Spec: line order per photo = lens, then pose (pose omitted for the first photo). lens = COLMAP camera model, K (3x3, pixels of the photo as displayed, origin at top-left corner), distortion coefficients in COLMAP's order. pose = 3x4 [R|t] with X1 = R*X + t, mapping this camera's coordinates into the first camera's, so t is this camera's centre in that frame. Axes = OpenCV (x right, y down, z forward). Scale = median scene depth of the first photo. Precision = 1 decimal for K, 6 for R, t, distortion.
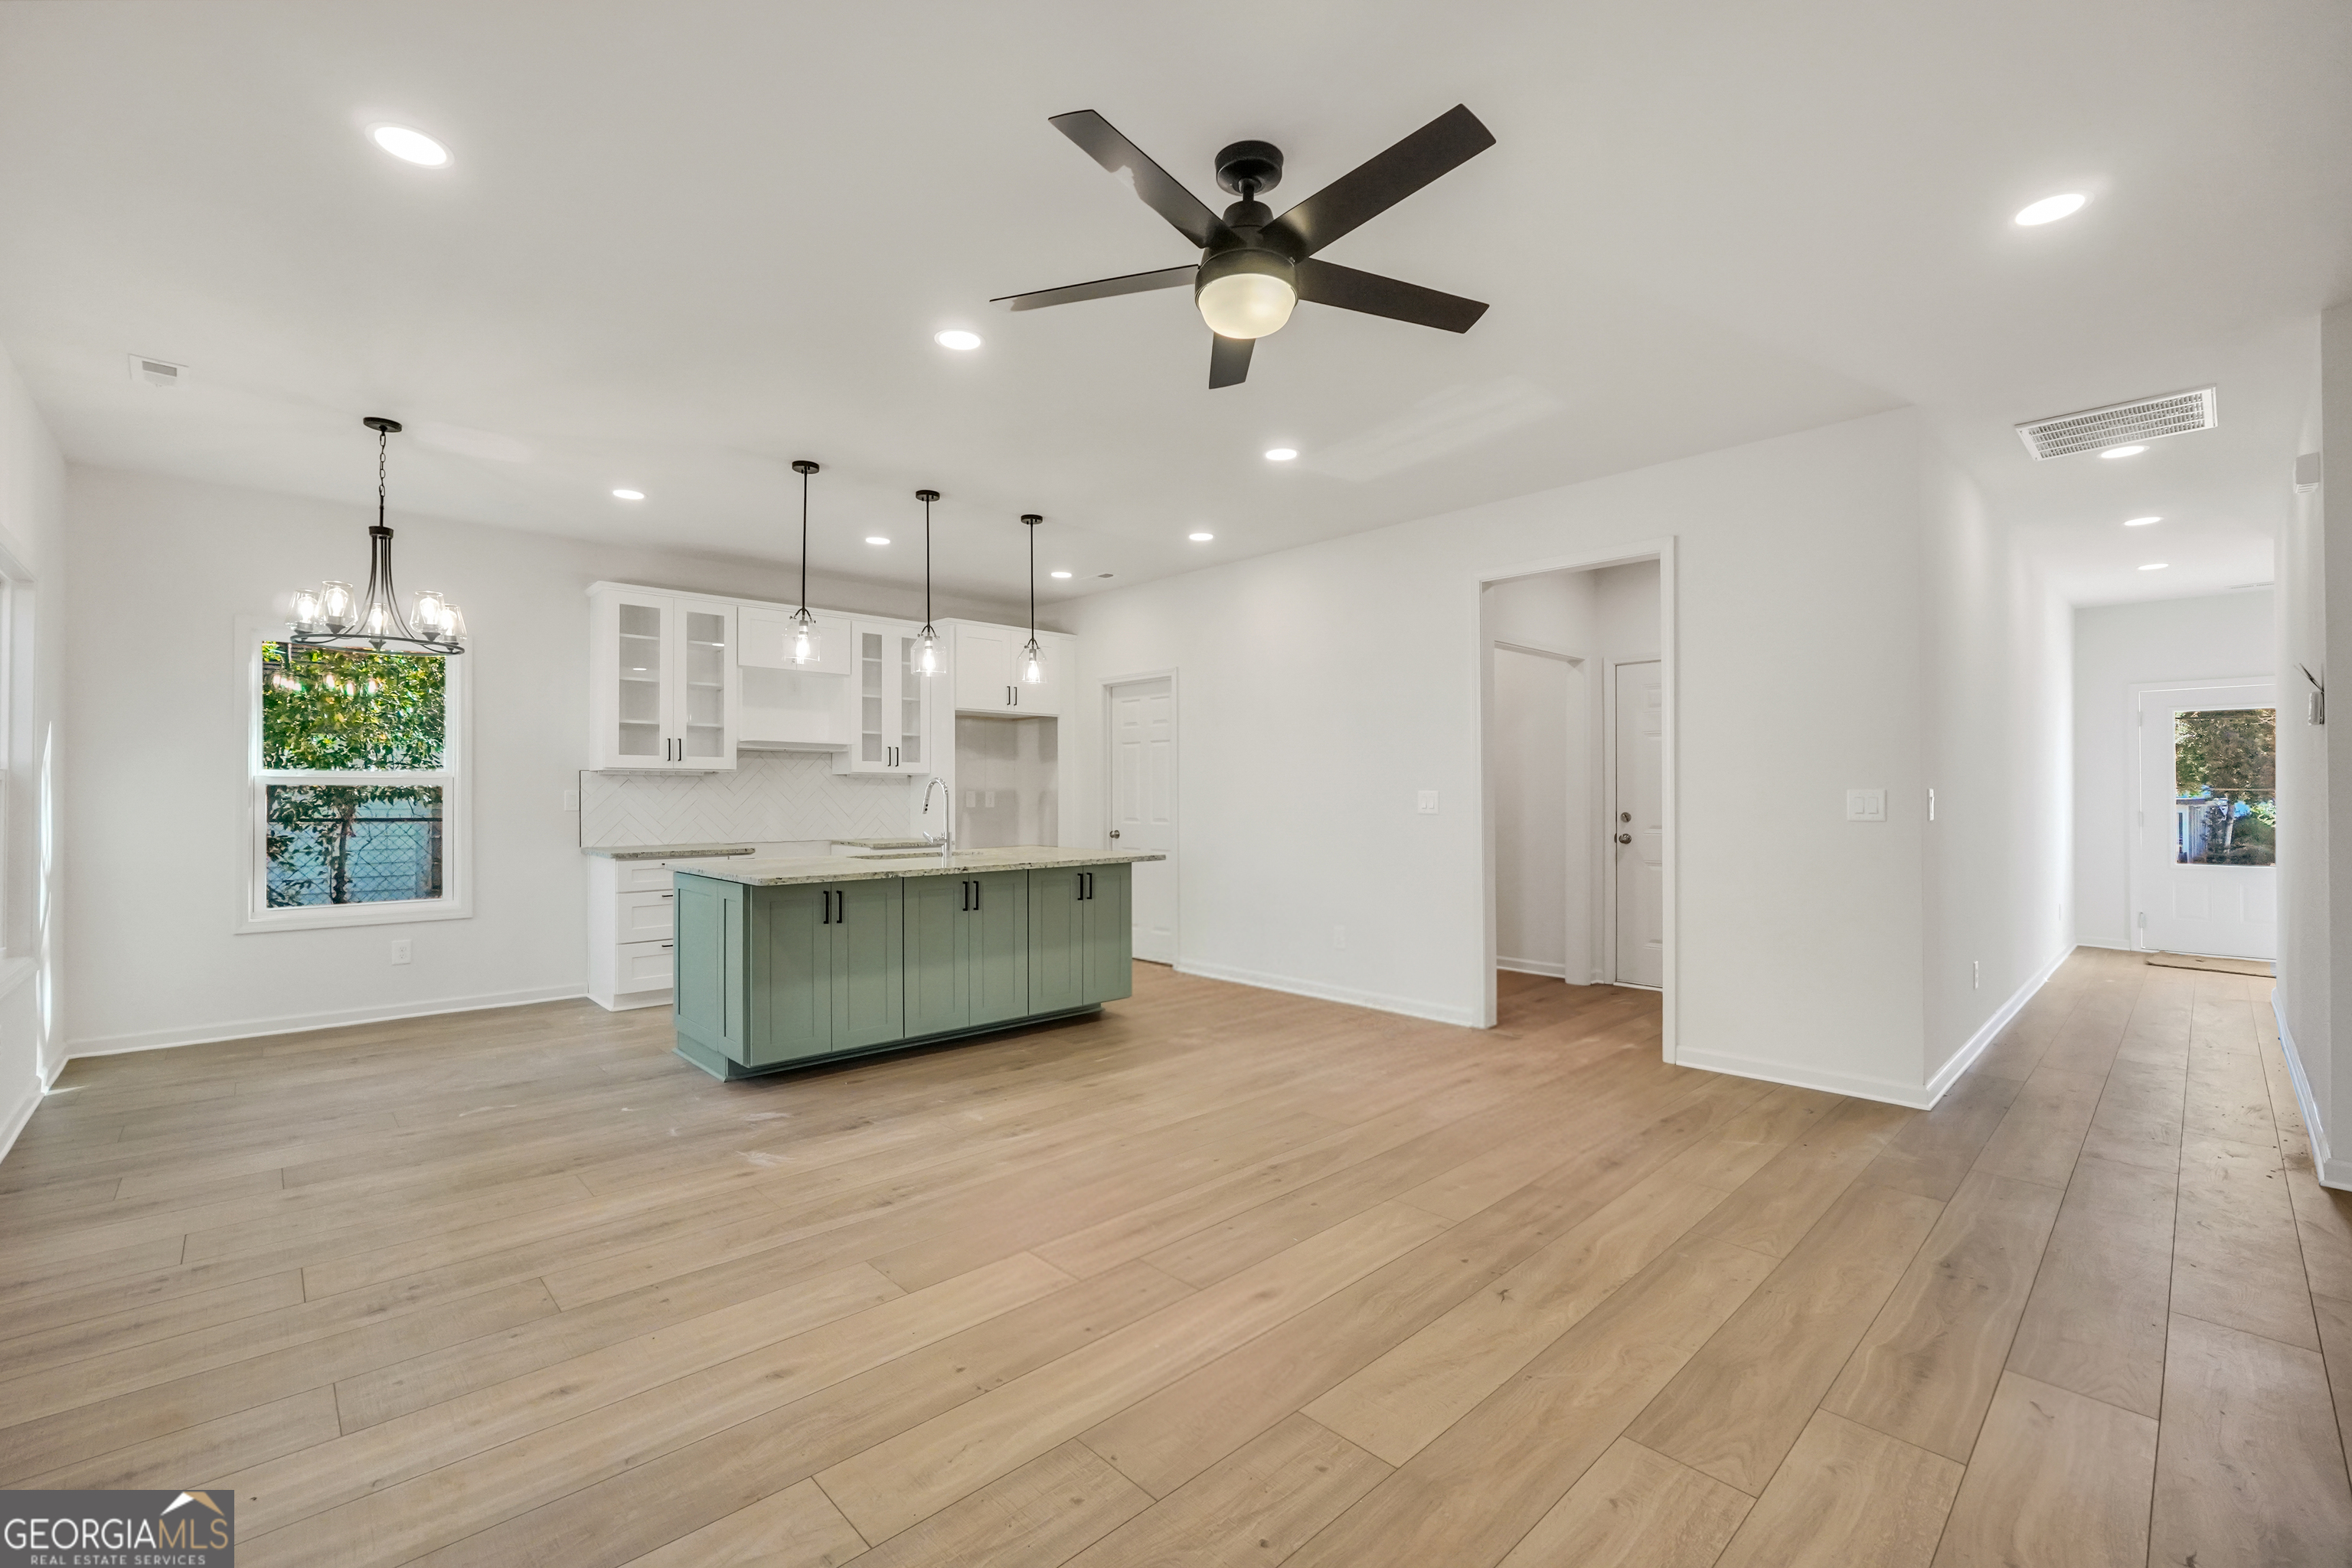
lens RADIAL K [[990.3, 0, 1154.8], [0, 990.3, 787.9], [0, 0, 1]] dist [-0.004753, 0.000309]
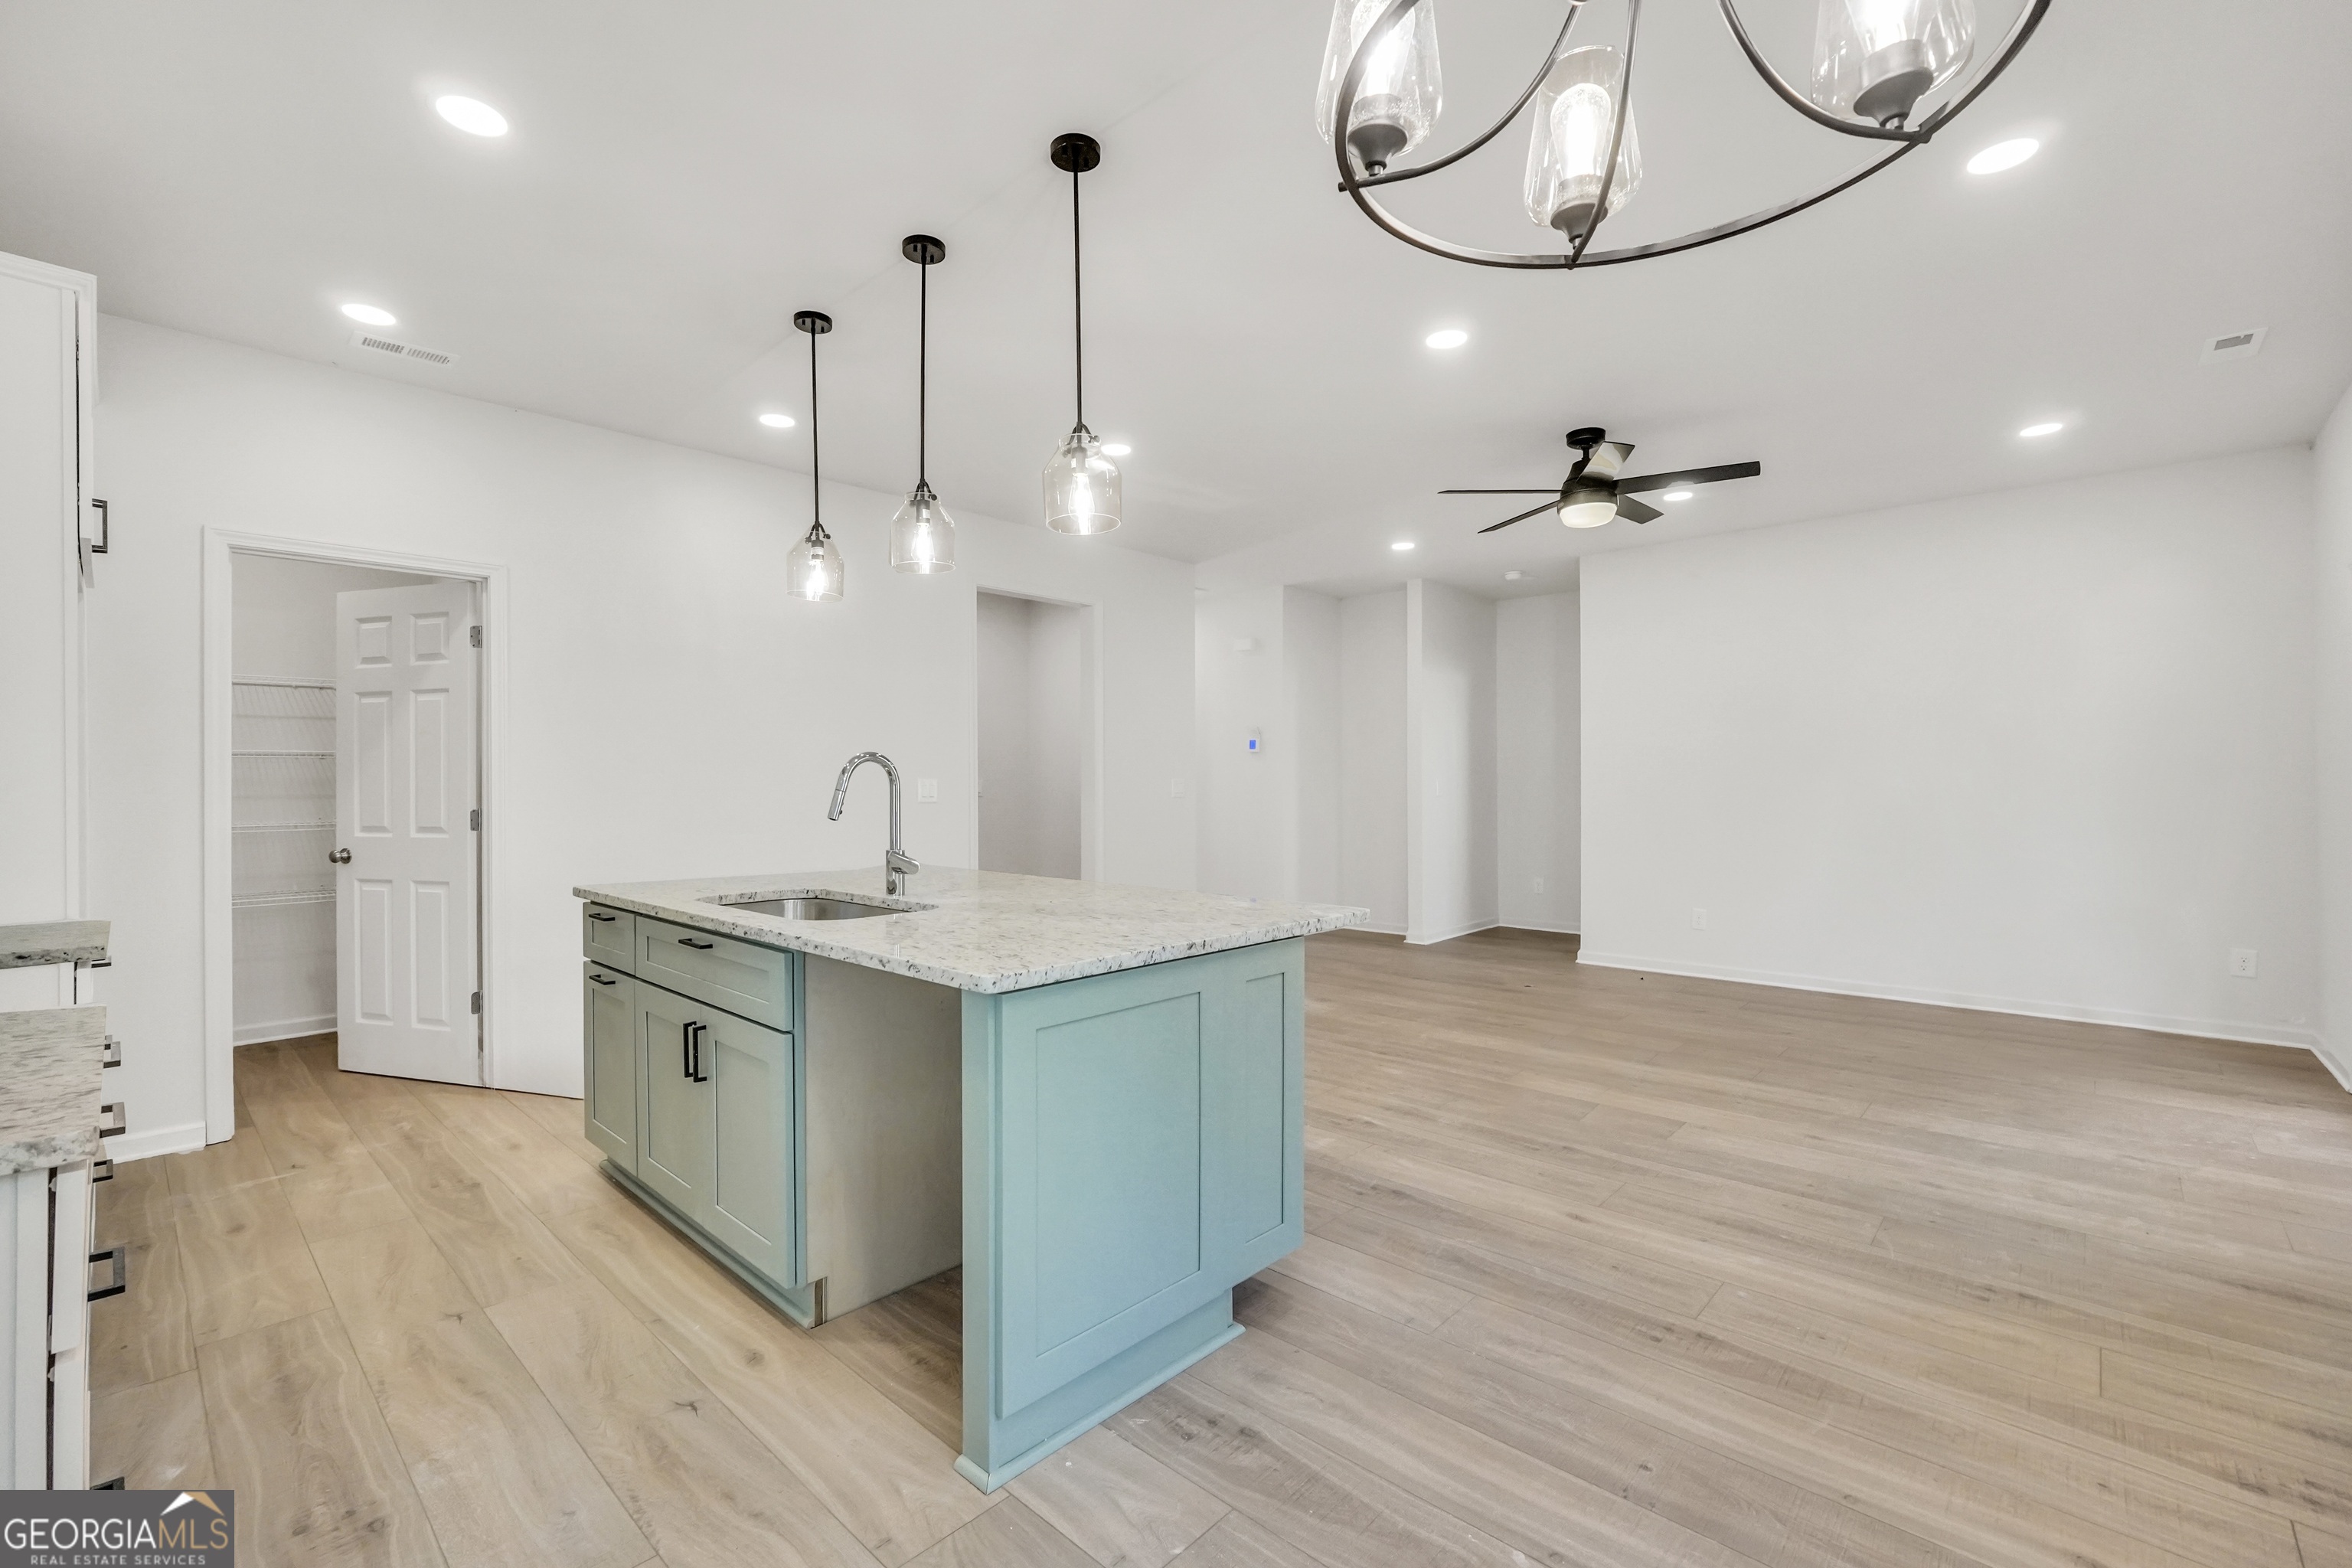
lens RADIAL K [[1010.2, 0, 1158.8], [0, 1010.2, 789.2], [0, 0, 1]] dist [-0.022533, 0.009644]
pose [[-0.067526, -0.006288, 0.997698, -0.885622], [-0.002643, 0.999978, 0.006124, 0.006929], [-0.997714, -0.002223, -0.067541, 0.996776]]
